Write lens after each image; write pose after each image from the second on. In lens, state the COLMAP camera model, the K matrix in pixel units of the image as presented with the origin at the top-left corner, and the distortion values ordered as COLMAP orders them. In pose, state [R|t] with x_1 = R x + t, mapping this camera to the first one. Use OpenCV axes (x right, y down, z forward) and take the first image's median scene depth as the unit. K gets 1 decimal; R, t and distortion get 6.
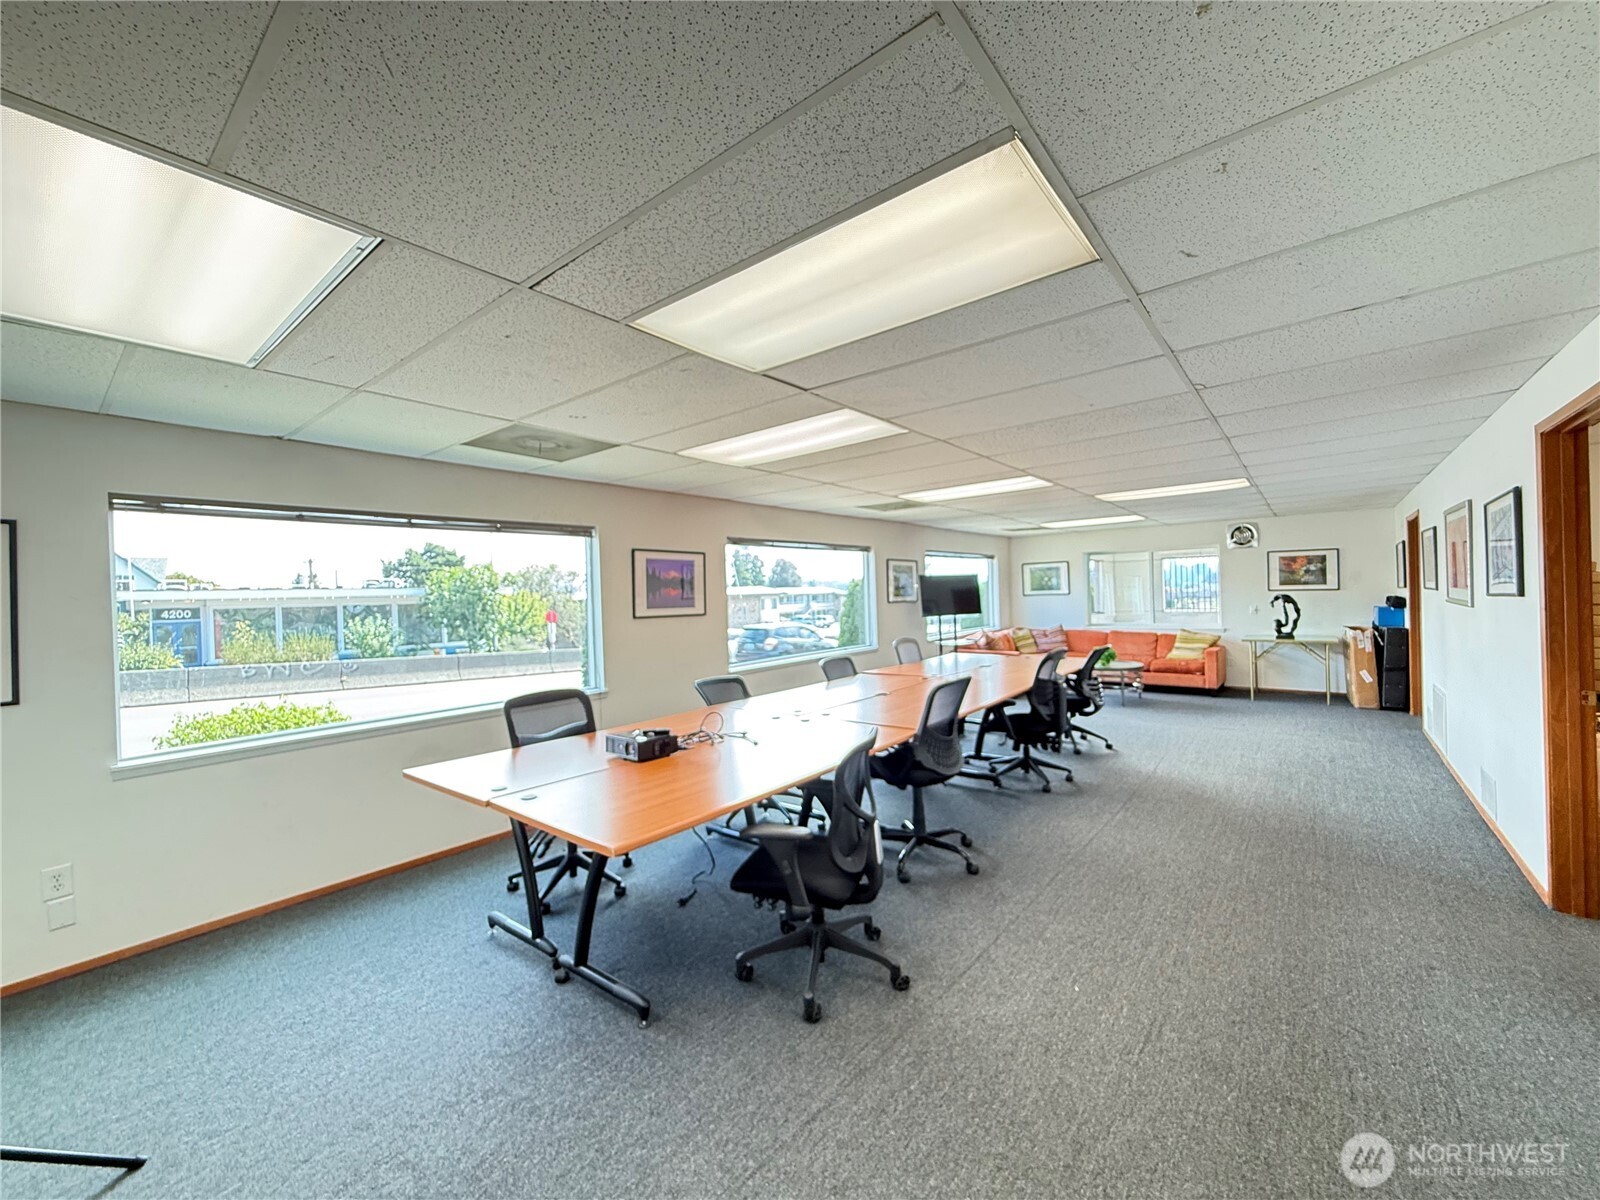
lens RADIAL K [[644.8, 0, 800.0], [0, 644.8, 600.0], [0, 0, 1]] dist [-0.020463, -0.000014]
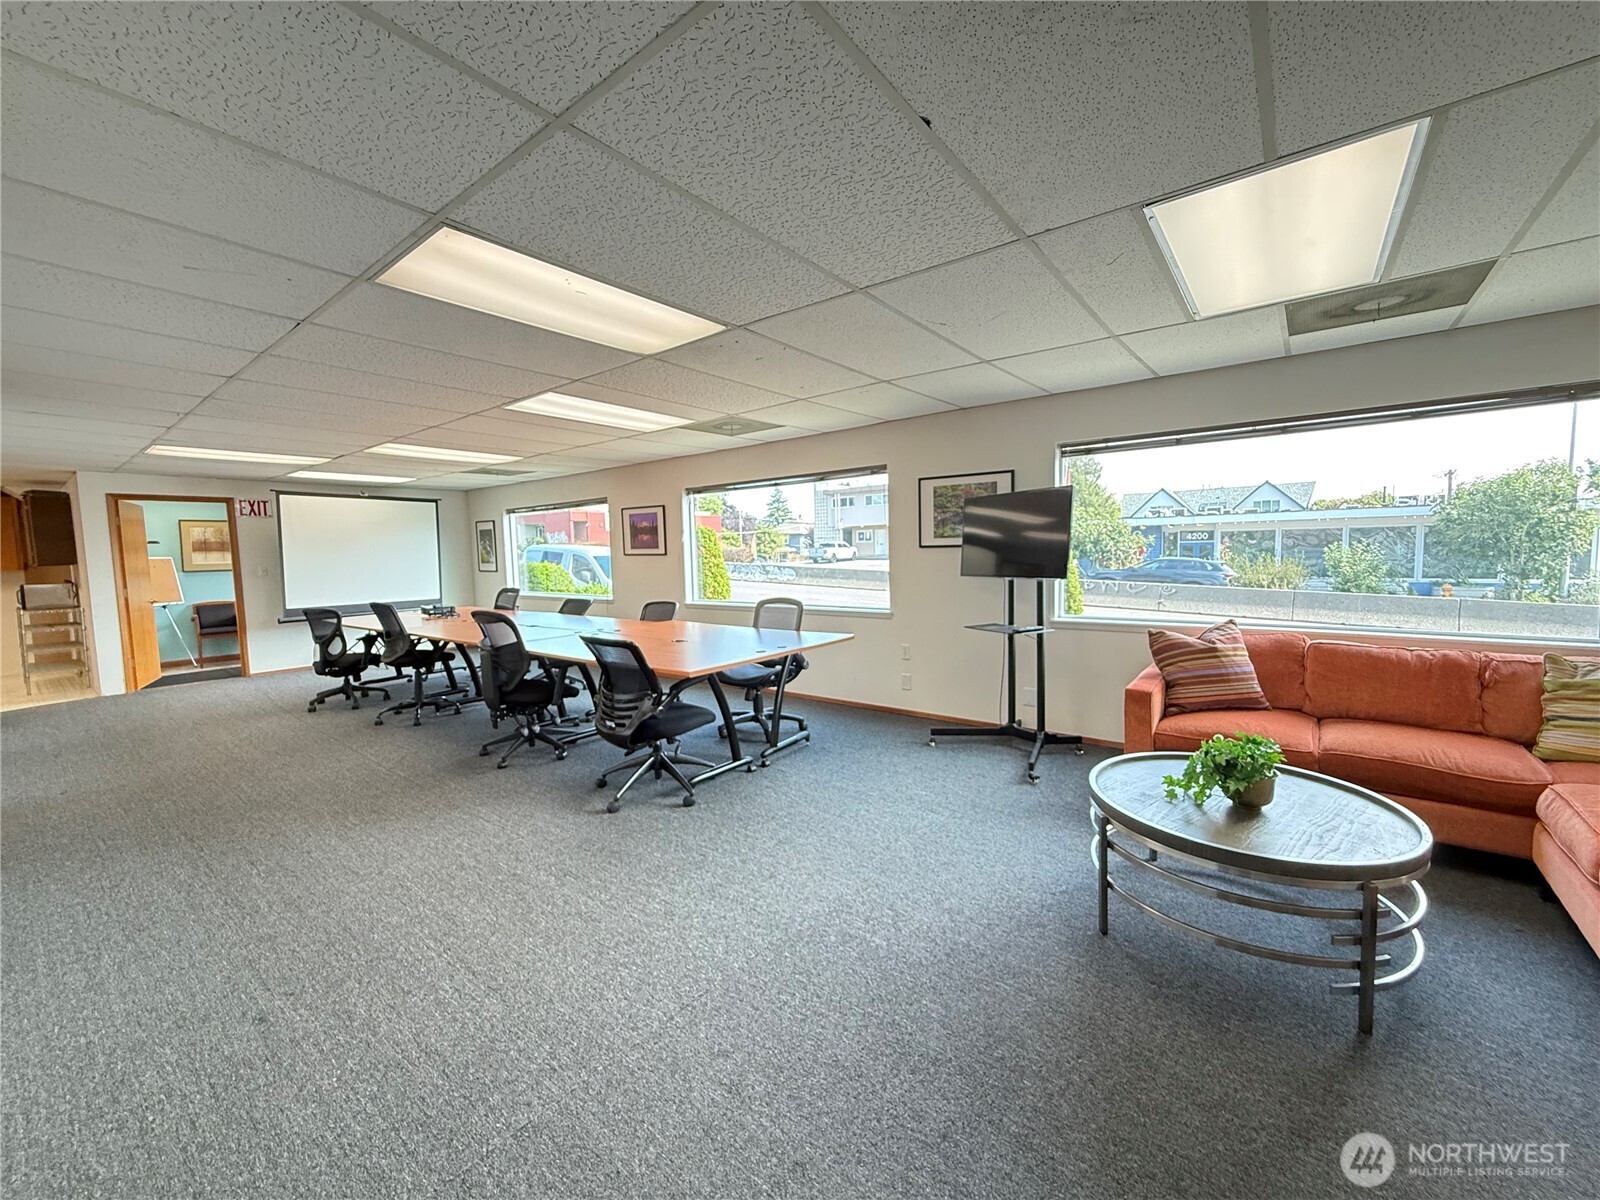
lens RADIAL K [[644.8, 0, 800.0], [0, 644.8, 600.0], [0, 0, 1]] dist [-0.020463, -0.000014]
pose [[0.019966, 0.110592, -0.993665, 0.305865], [0.017892, 0.993665, 0.110952, -0.006694], [0.999641, -0.019994, 0.017861, 0.338978]]
